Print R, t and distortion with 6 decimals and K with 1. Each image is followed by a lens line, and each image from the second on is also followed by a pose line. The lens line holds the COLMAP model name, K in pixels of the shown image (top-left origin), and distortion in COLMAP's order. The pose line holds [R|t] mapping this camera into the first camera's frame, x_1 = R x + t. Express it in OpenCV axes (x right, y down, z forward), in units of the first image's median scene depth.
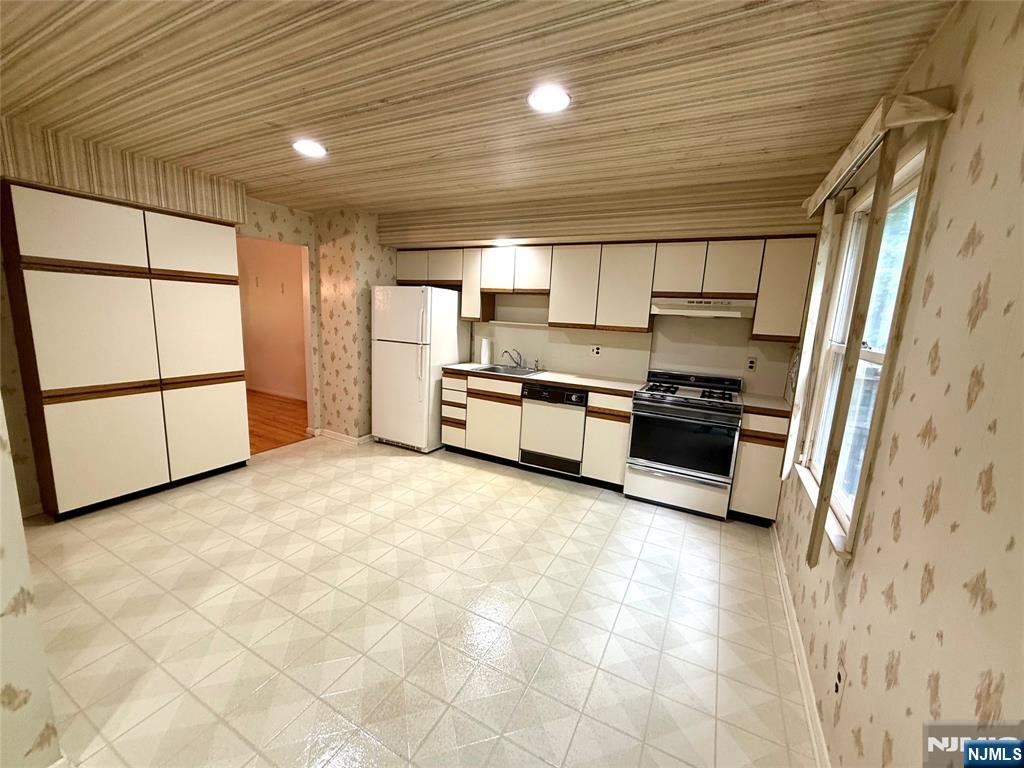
lens RADIAL K [[407.7, 0, 509.5], [0, 407.7, 382.5], [0, 0, 1]] dist [-0.001091, 0.000192]
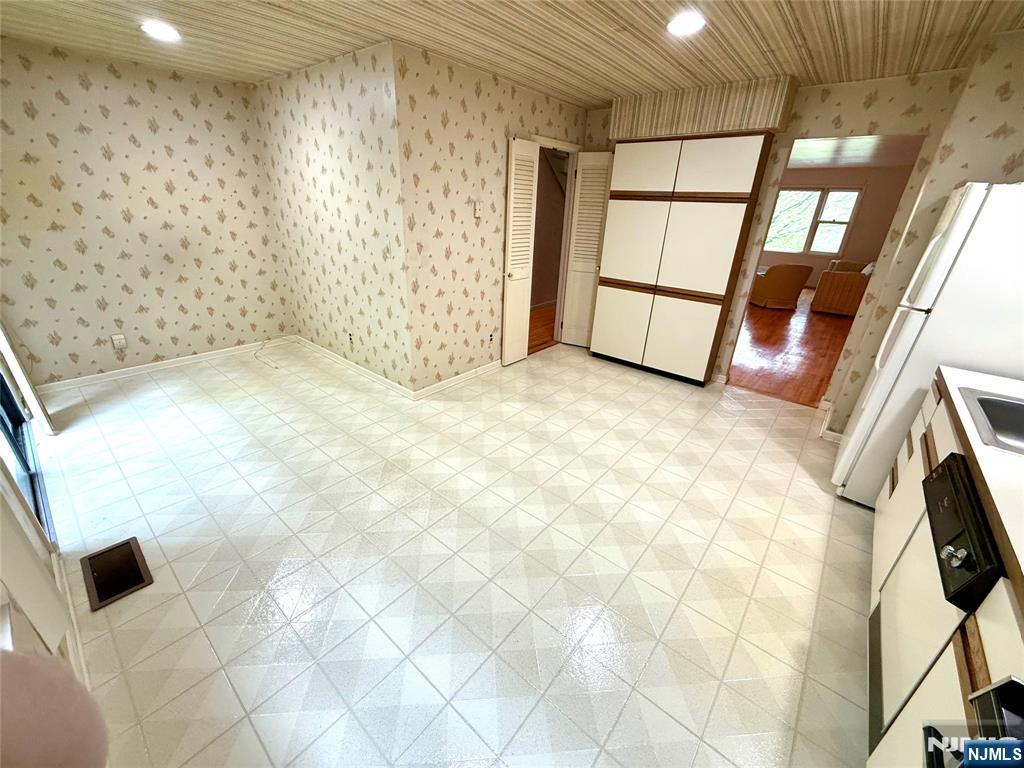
lens RADIAL K [[407.7, 0, 508.0], [0, 407.7, 382.6], [0, 0, 1]] dist [-0.001091, 0.000192]
pose [[-0.219948, 0.345747, -0.912186, 0.444468], [-0.207703, 0.897045, 0.390089, -0.118267], [0.953143, 0.275263, -0.125490, 0.696807]]
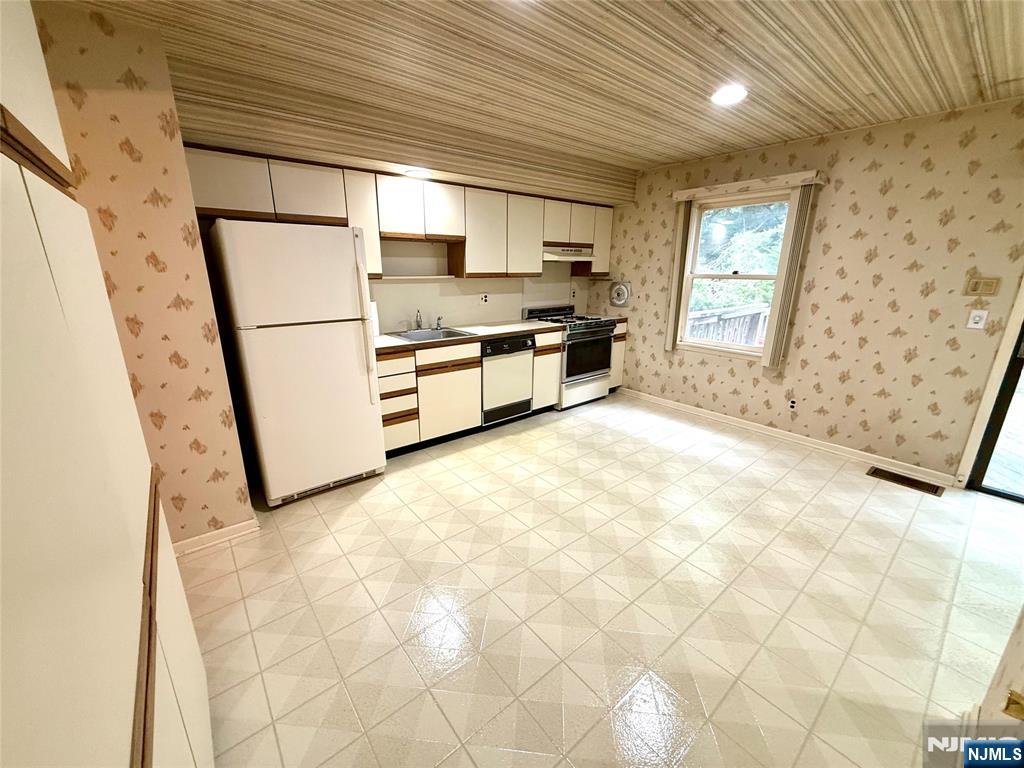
lens RADIAL K [[407.7, 0, 508.8], [0, 407.7, 382.3], [0, 0, 1]] dist [-0.001091, 0.000192]
pose [[0.395866, -0.293078, 0.870284, -0.825032], [0.172321, 0.954577, 0.243081, -0.132667], [-0.901995, 0.053741, 0.428389, 0.585707]]
